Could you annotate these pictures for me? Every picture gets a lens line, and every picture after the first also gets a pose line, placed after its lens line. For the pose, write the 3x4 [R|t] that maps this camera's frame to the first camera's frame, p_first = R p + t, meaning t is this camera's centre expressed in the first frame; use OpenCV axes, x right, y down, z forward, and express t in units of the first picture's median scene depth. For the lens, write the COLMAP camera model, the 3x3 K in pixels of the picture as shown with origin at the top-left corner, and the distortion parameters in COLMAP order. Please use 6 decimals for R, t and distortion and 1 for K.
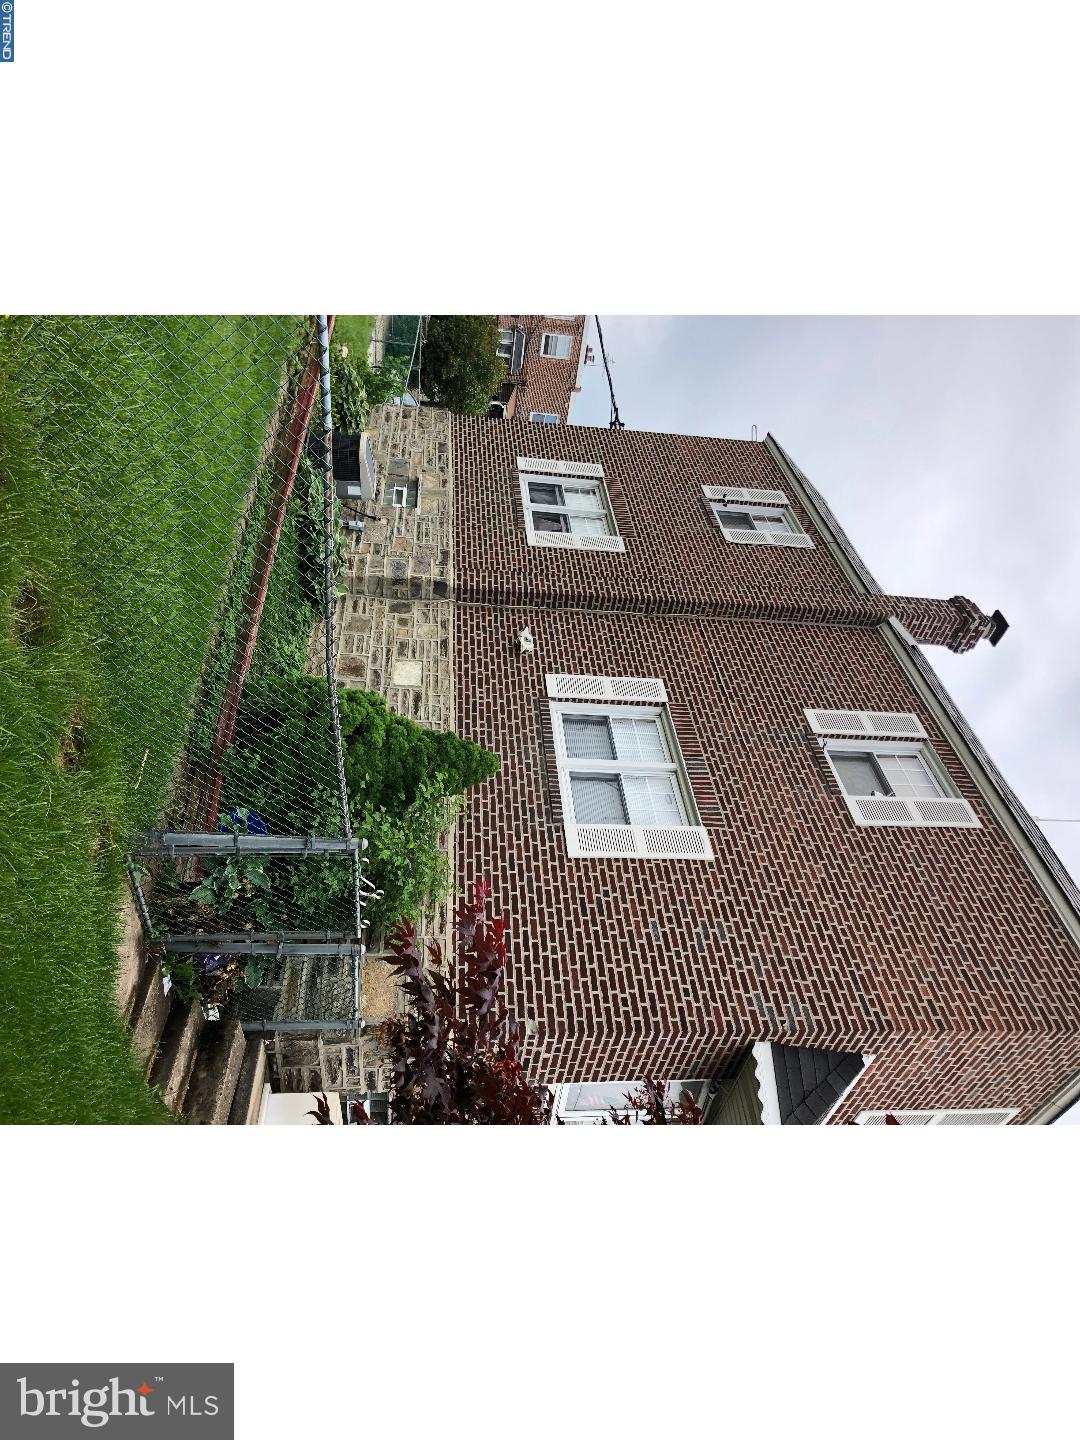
lens RADIAL K [[885.5, 0, 556.2], [0, 885.5, 701.3], [0, 0, 1]] dist [0.041940, -0.031918]
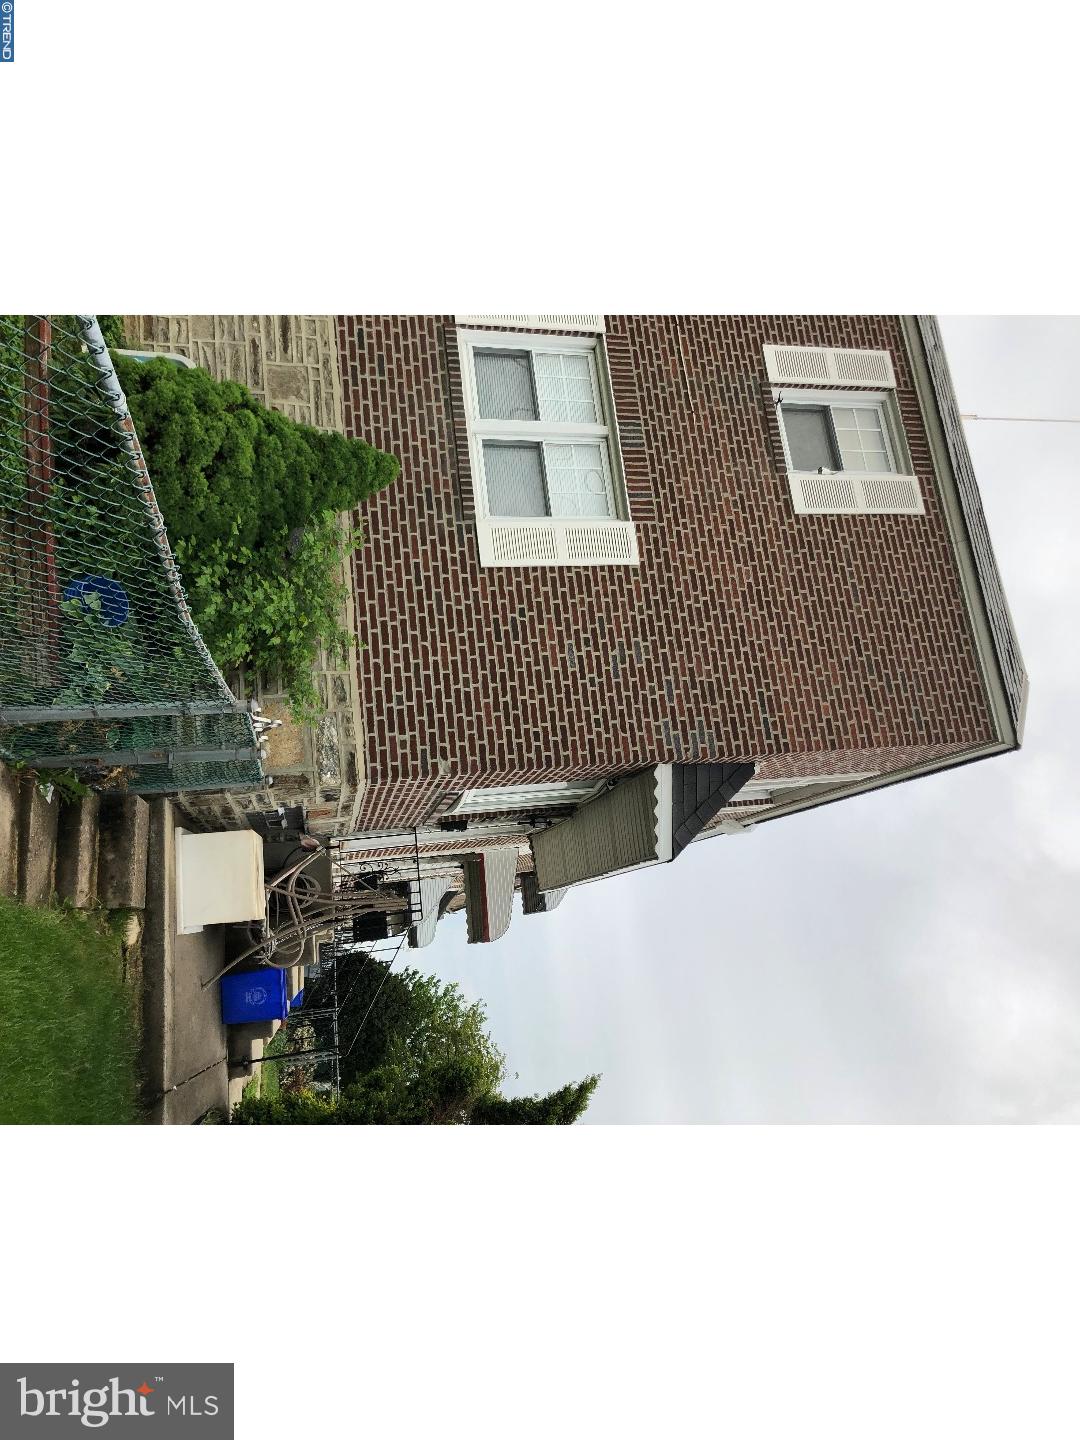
lens RADIAL K [[830.1, 0, 520.5], [0, 830.1, 710.4], [0, 0, 1]] dist [0.027316, -0.007652]
pose [[0.995336, 0.002398, 0.096437, -0.027595], [-0.059049, 0.805667, 0.589418, -0.207762], [-0.076283, -0.592363, 0.802051, 0.243529]]
